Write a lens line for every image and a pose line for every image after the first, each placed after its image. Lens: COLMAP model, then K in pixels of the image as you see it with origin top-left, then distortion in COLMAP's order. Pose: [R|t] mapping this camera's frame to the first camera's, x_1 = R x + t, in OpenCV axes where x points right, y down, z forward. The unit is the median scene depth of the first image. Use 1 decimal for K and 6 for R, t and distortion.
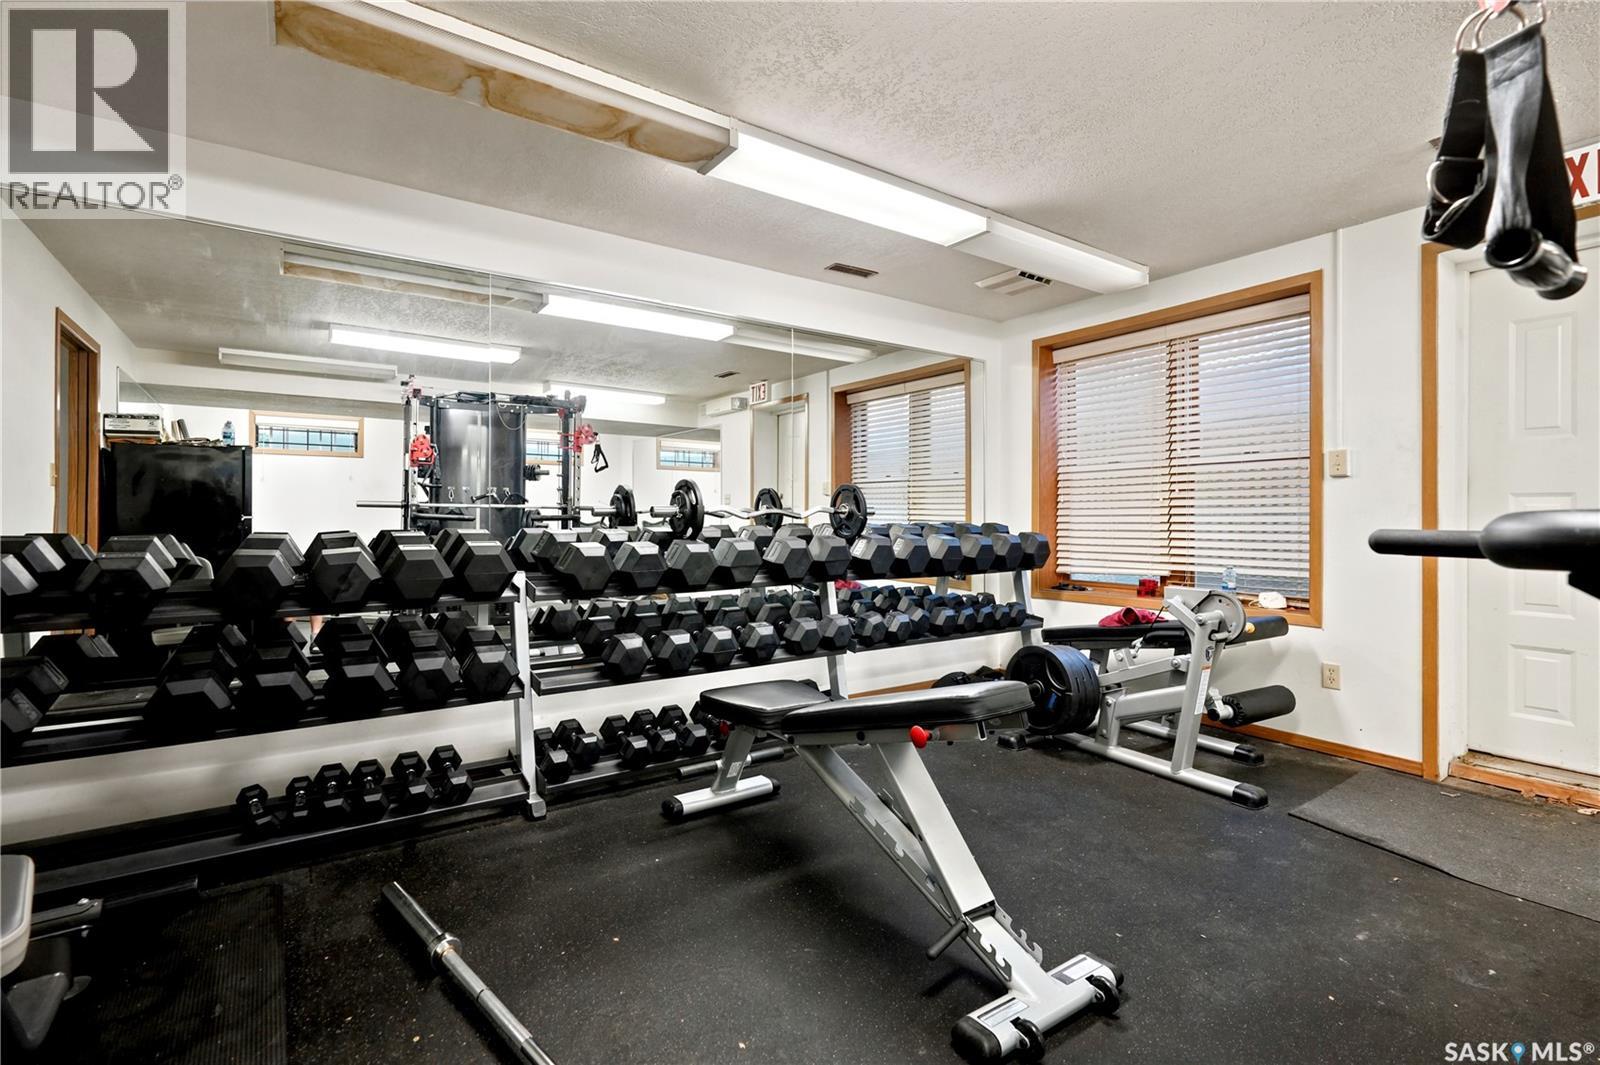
lens RADIAL K [[733.3, 0, 800.0], [0, 733.3, 532.5], [0, 0, 1]] dist [0.002411, 0.000105]
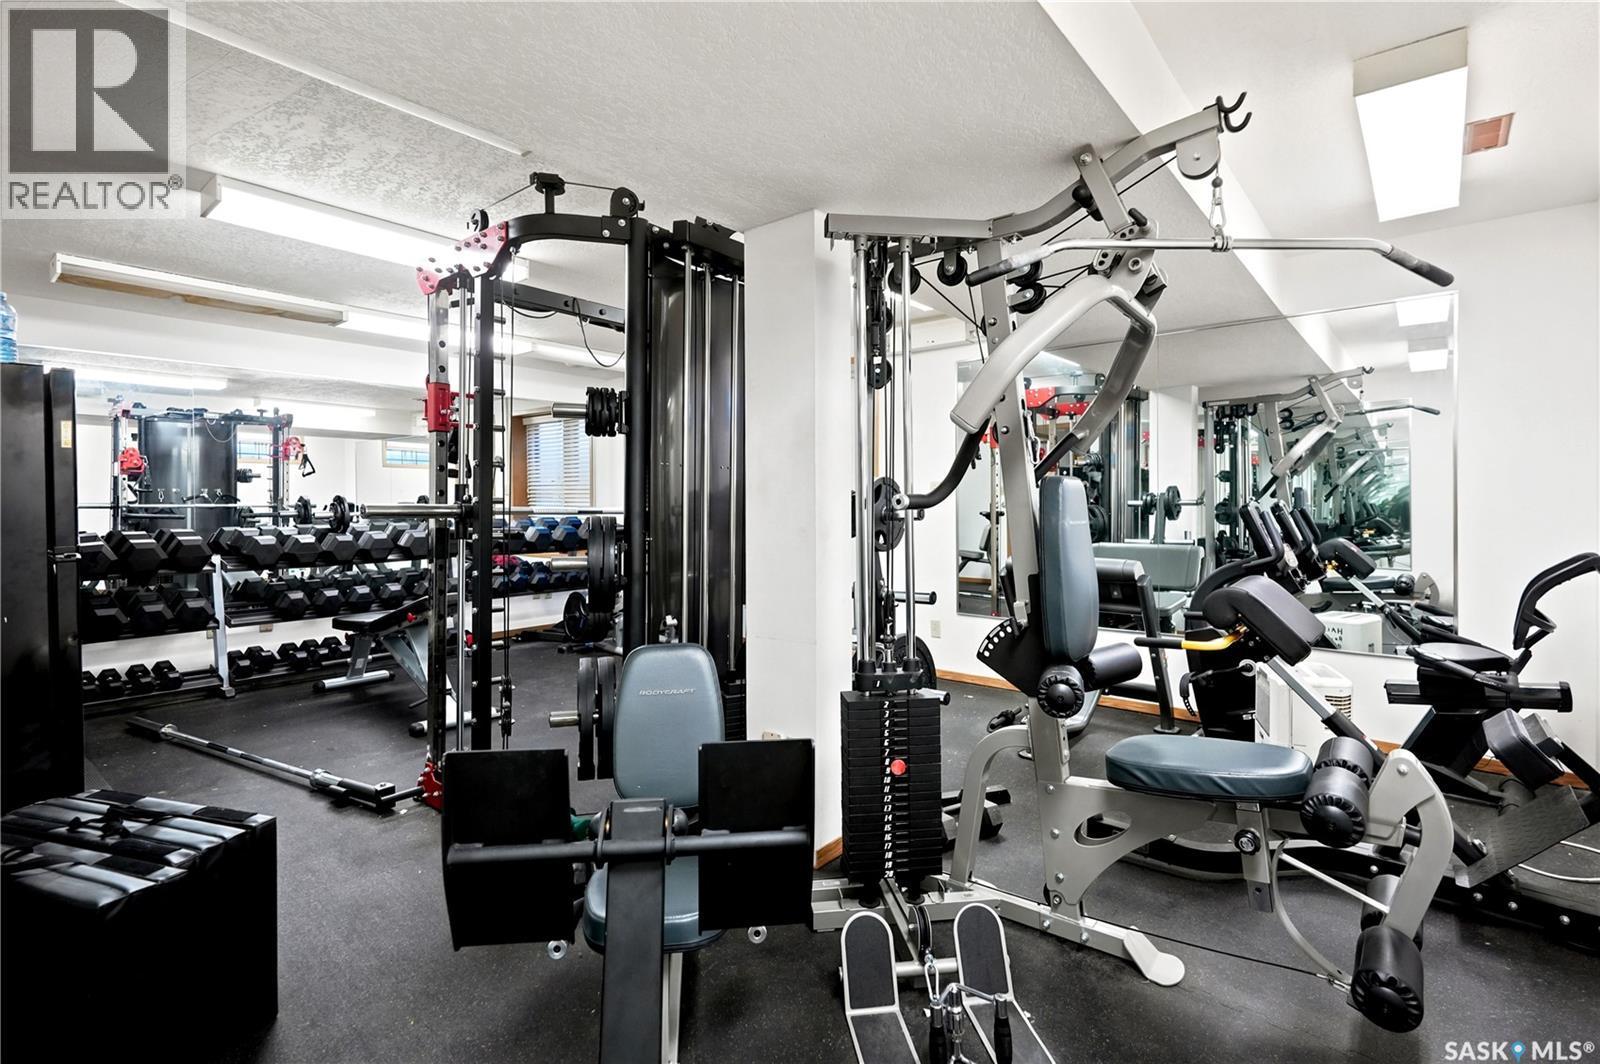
lens RADIAL K [[746.0, 0, 806.2], [0, 746.0, 519.0], [0, 0, 1]] dist [-0.001884, -0.000763]
pose [[0.962547, -0.013029, 0.270800, 0.316861], [0.012732, 0.999915, 0.002854, -0.010198], [-0.270814, 0.000701, 0.962631, -0.694470]]
